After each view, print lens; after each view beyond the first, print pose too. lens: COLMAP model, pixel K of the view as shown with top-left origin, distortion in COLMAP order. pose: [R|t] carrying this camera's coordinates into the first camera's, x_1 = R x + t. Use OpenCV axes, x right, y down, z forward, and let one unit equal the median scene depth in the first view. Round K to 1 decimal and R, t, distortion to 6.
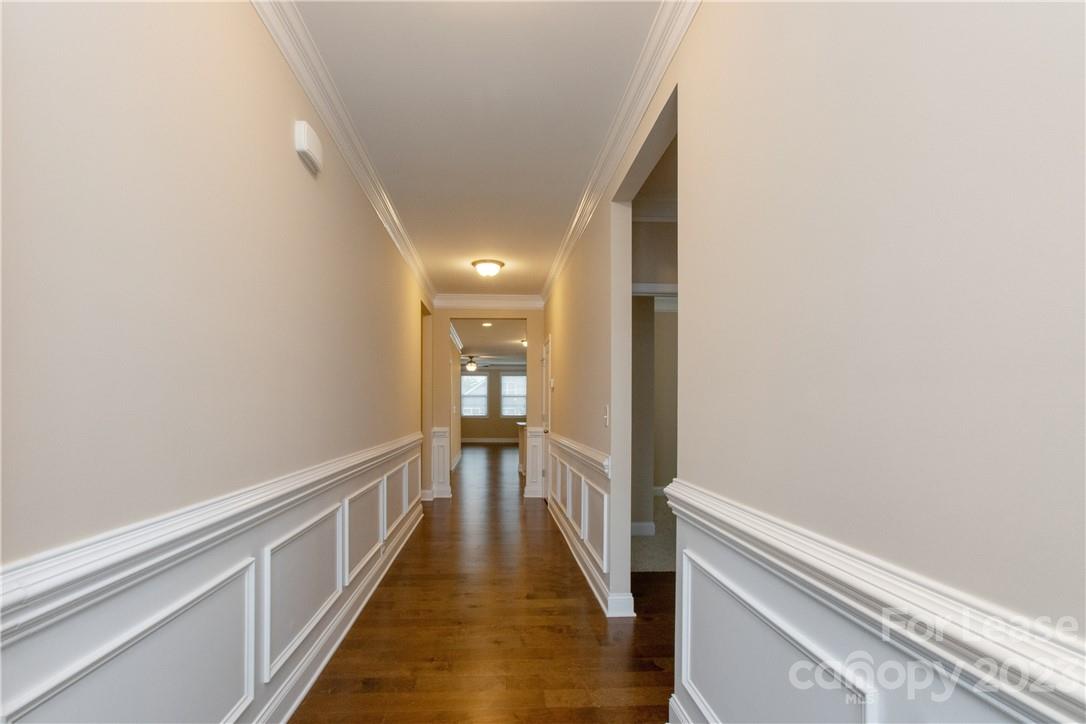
lens RADIAL K [[497.3, 0, 546.8], [0, 497.3, 384.7], [0, 0, 1]] dist [0.042601, 0.000150]
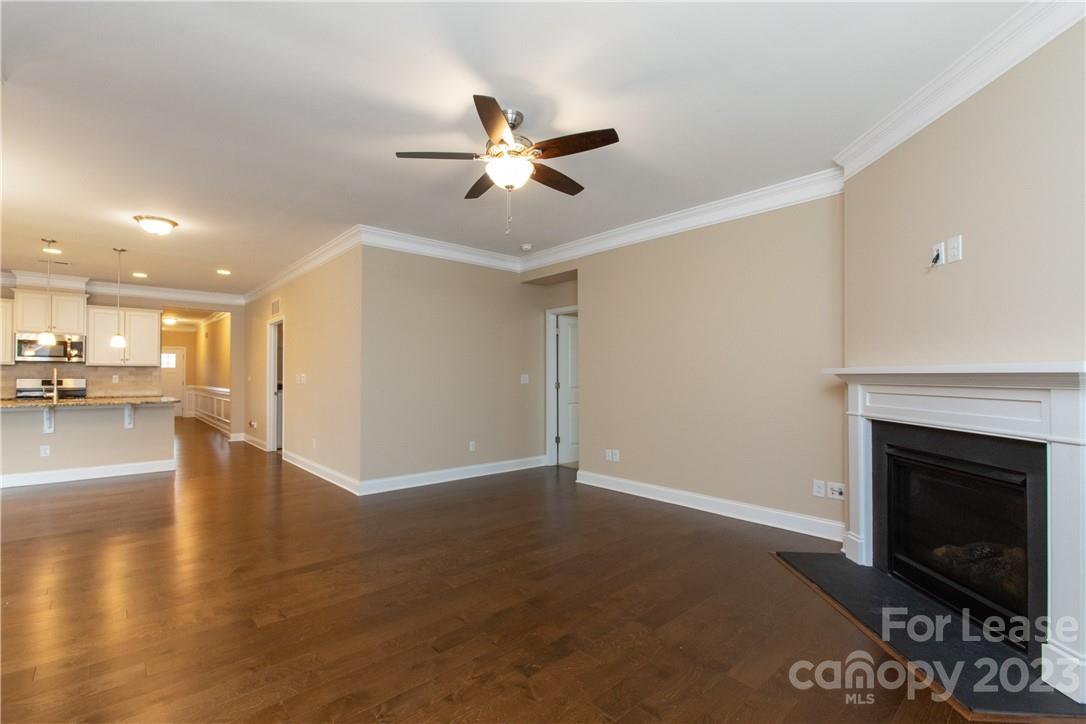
lens RADIAL K [[476.8, 0, 521.5], [0, 476.8, 370.8], [0, 0, 1]] dist [0.000087, 0.000570]
pose [[0.814040, 0.002056, 0.580805, -0.054117], [-0.016543, 0.999670, 0.019647, -0.045154], [-0.580573, -0.025601, 0.813805, -1.578888]]
